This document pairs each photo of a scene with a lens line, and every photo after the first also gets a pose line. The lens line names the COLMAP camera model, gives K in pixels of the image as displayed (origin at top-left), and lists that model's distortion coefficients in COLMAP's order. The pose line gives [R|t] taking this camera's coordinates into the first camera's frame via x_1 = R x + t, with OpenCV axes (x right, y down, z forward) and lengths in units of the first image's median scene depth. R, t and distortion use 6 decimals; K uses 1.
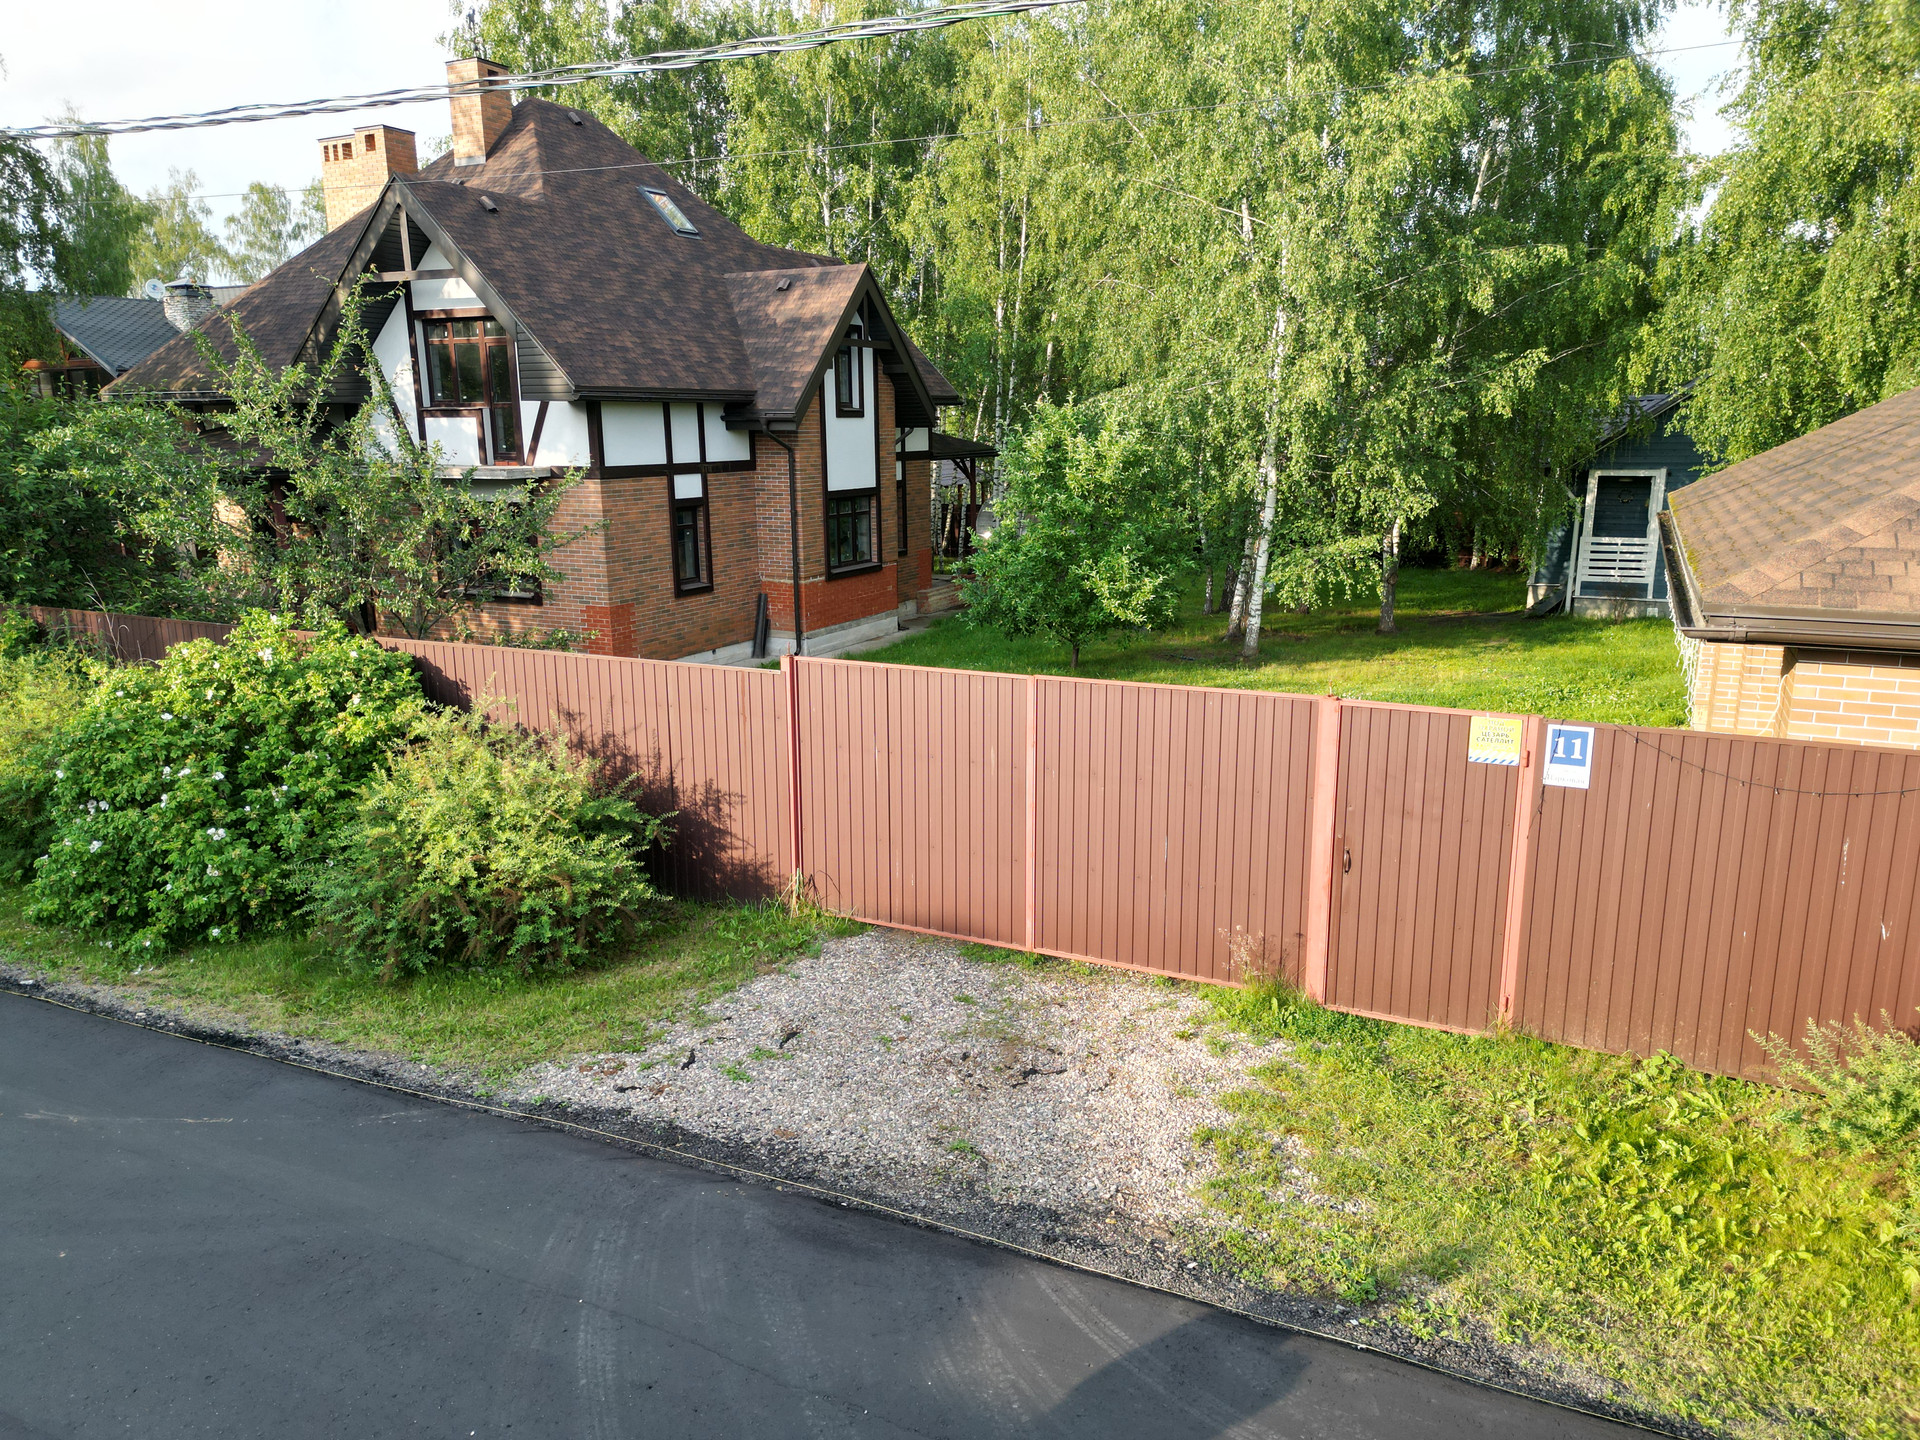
lens RADIAL K [[1333.6, 0, 960.0], [0, 1333.6, 720.0], [0, 0, 1]] dist [0.101272, -0.139002]
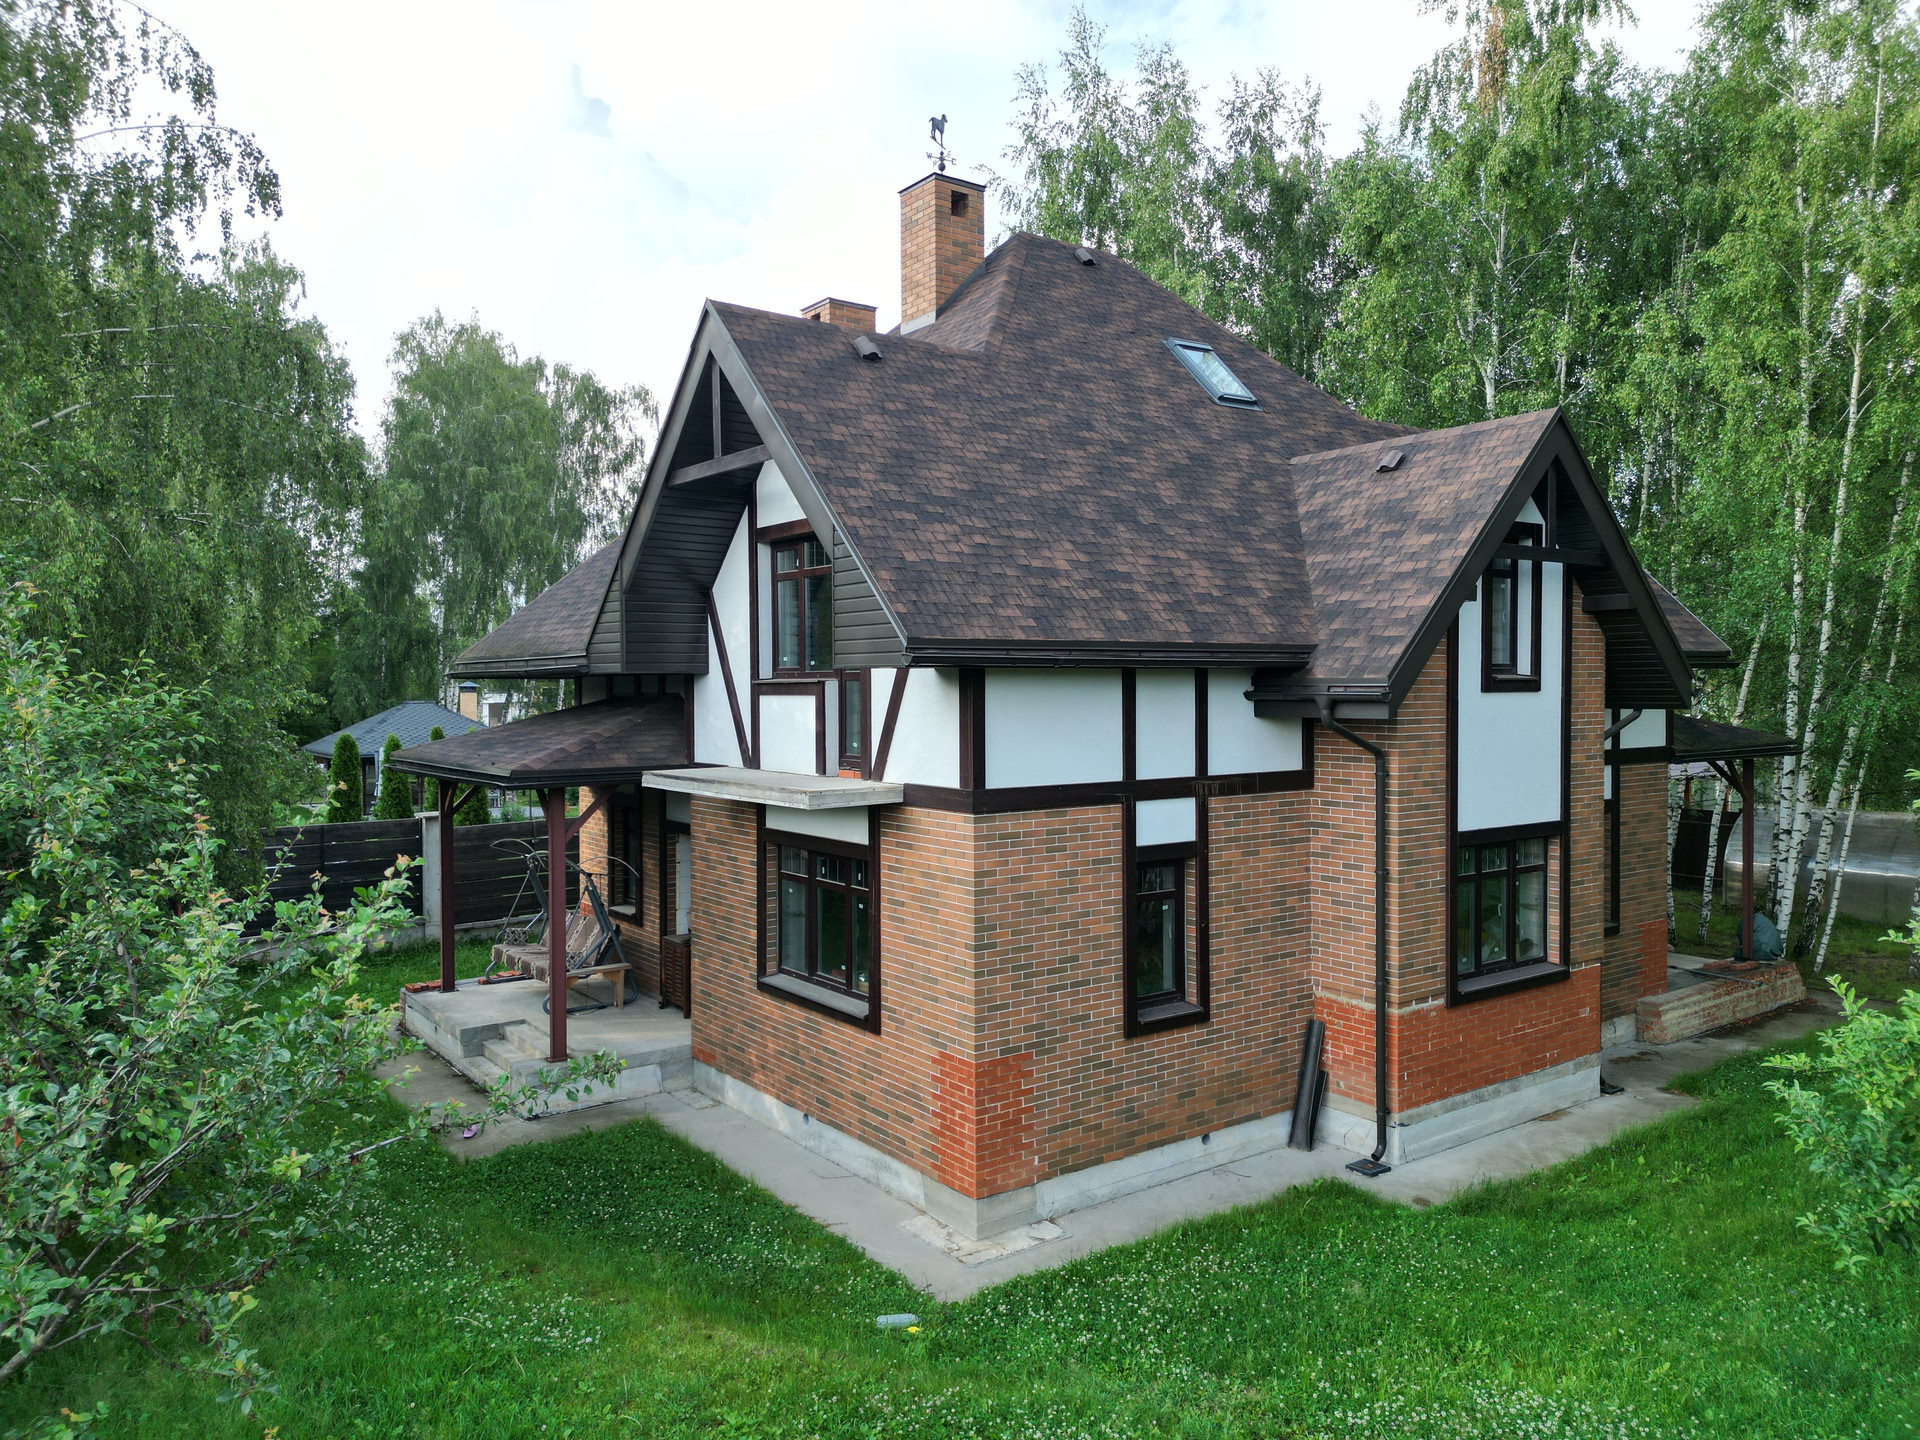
lens RADIAL K [[1333.6, 0, 960.0], [0, 1333.6, 720.0], [0, 0, 1]] dist [0.101272, -0.139002]
pose [[0.889363, 0.015916, -0.456924, -0.034446], [-0.102595, 0.980854, -0.165526, -0.113937], [0.445541, 0.194091, 0.873969, 0.480927]]
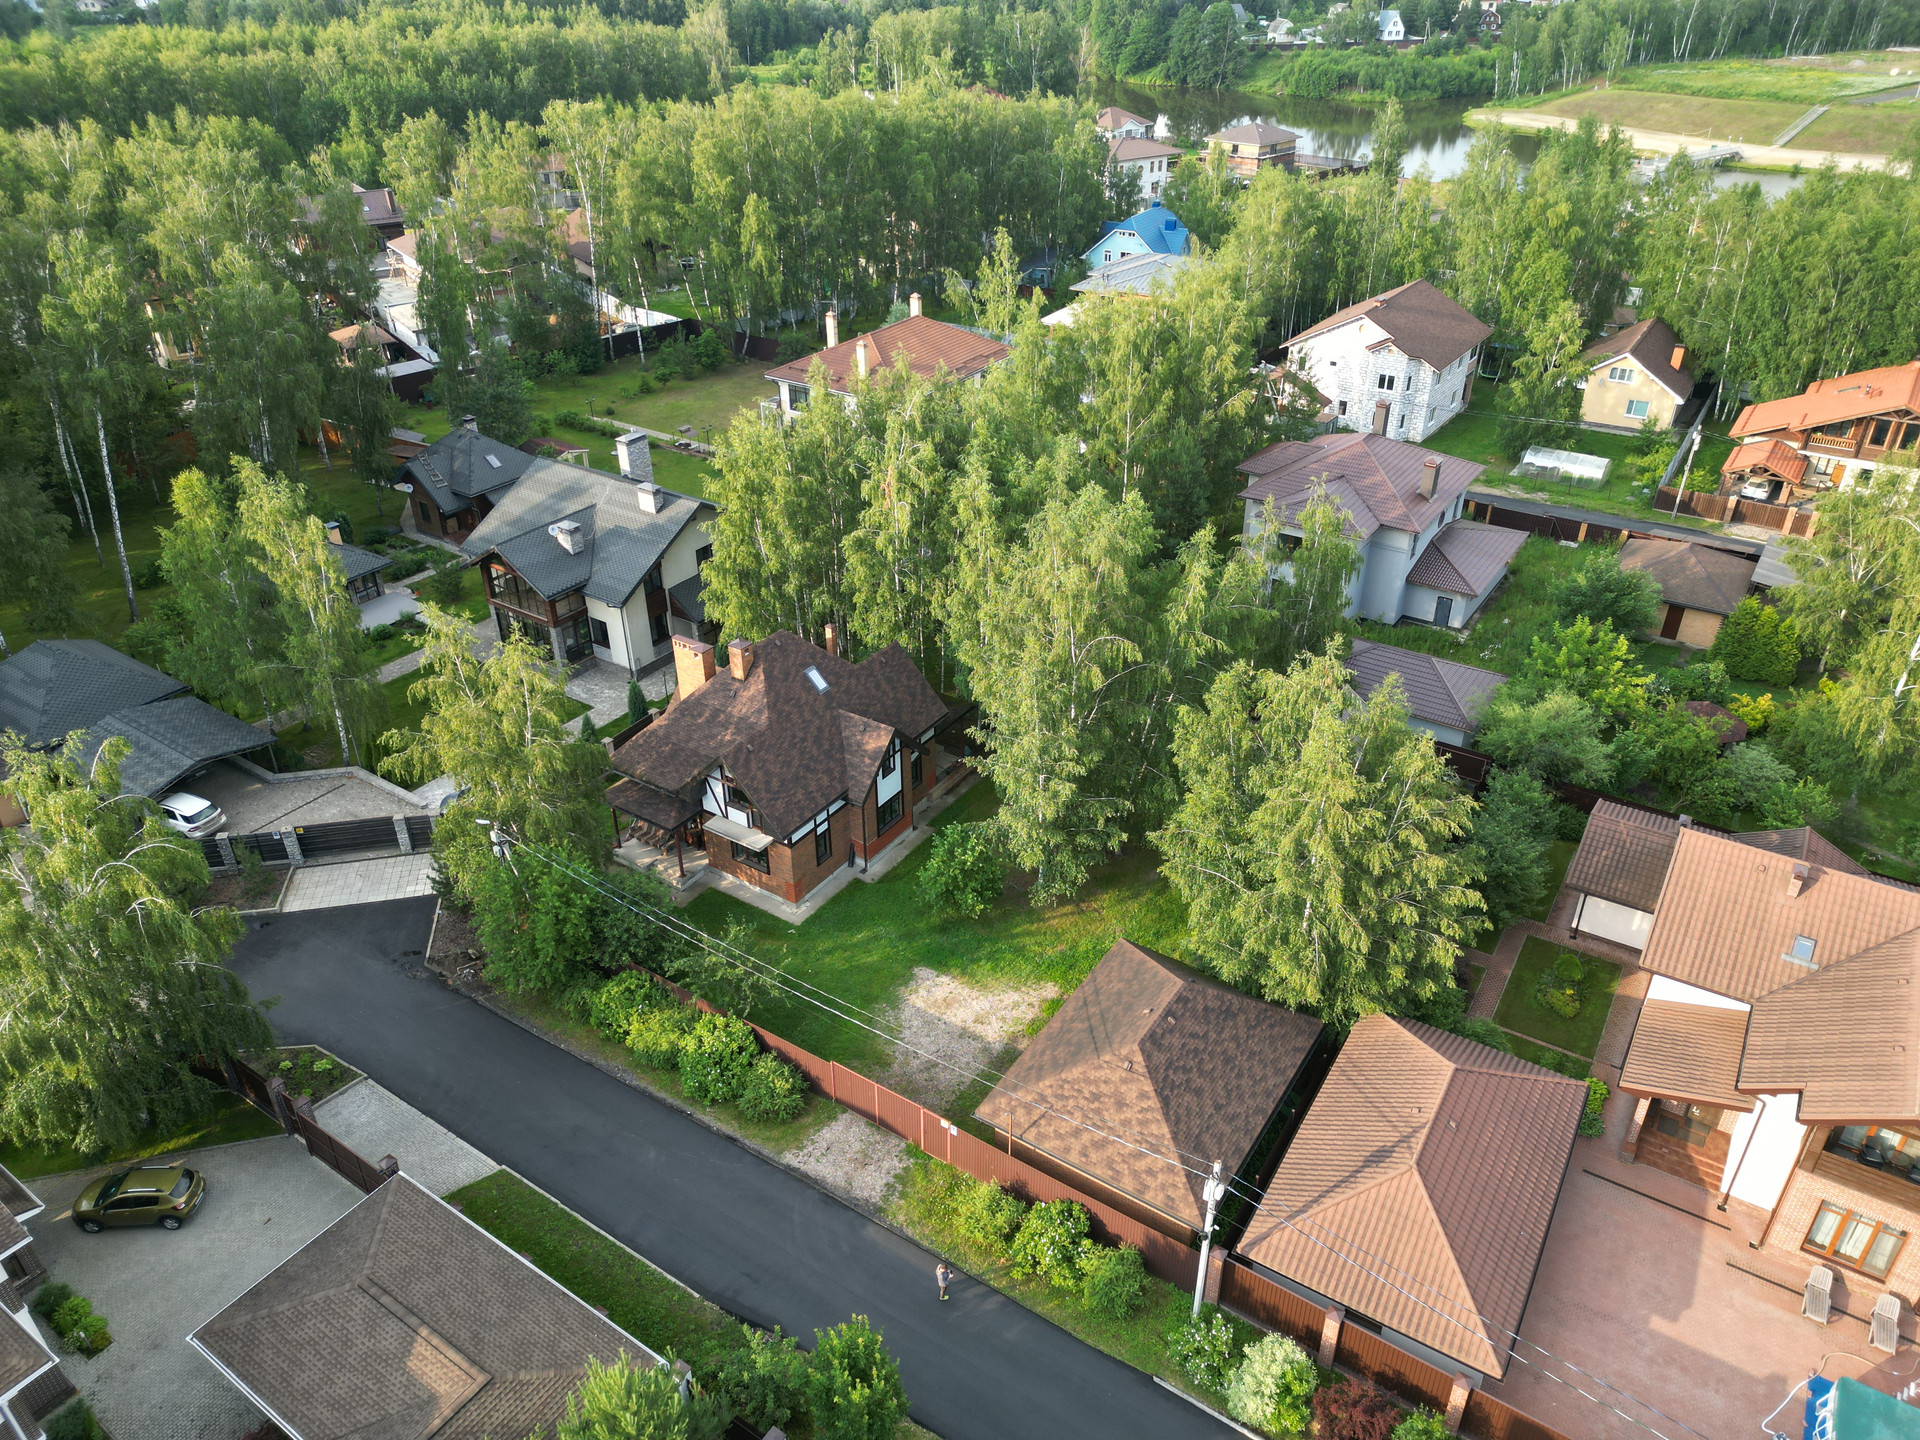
lens RADIAL K [[1333.6, 0, 960.0], [0, 1333.6, 720.0], [0, 0, 1]] dist [0.101272, -0.139002]
pose [[0.991055, 0.069912, -0.113678, 0.338325], [-0.029283, 0.944962, 0.325866, -1.194697], [0.130203, -0.319623, 0.938557, -1.316709]]
